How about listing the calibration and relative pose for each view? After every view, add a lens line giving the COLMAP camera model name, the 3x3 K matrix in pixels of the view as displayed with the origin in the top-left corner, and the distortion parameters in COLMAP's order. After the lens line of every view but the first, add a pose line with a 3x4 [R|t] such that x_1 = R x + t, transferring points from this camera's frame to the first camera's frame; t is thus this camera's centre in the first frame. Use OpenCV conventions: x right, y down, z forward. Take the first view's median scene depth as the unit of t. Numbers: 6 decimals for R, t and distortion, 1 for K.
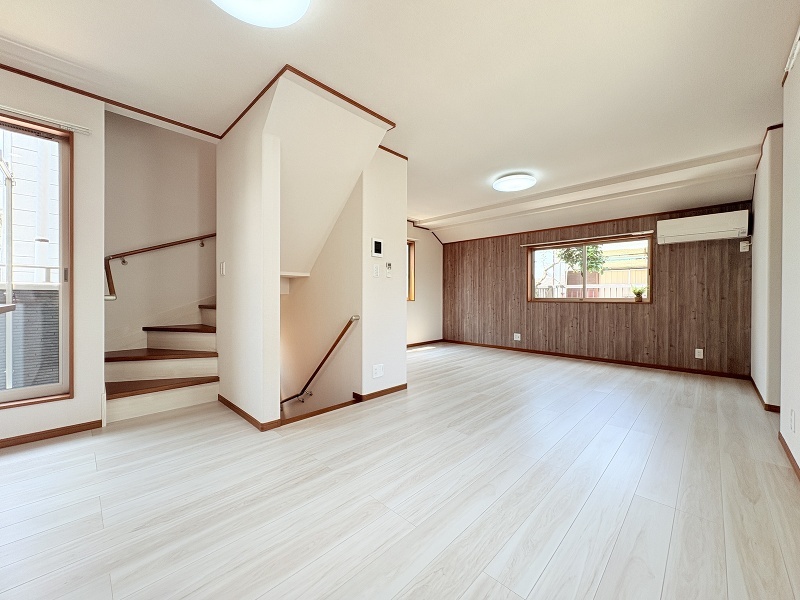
lens RADIAL K [[318.4, 0, 398.4], [0, 318.4, 300.7], [0, 0, 1]] dist [0.000987, -0.000084]
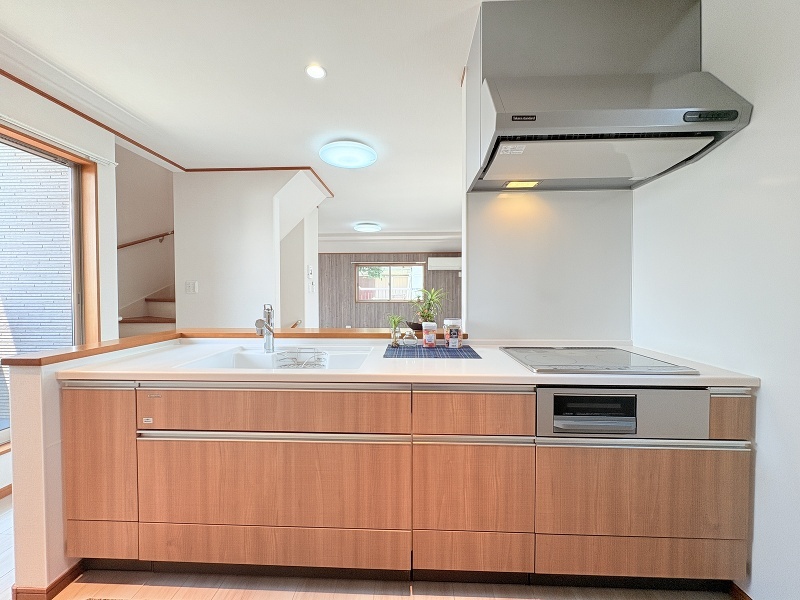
lens RADIAL K [[318.4, 0, 400.1], [0, 318.4, 295.5], [0, 0, 1]] dist [0.000987, -0.000084]
pose [[0.735629, -0.016975, 0.677172, -0.525647], [0.013503, 0.999855, 0.010395, -0.052614], [-0.677250, 0.001497, 0.735751, -0.220644]]
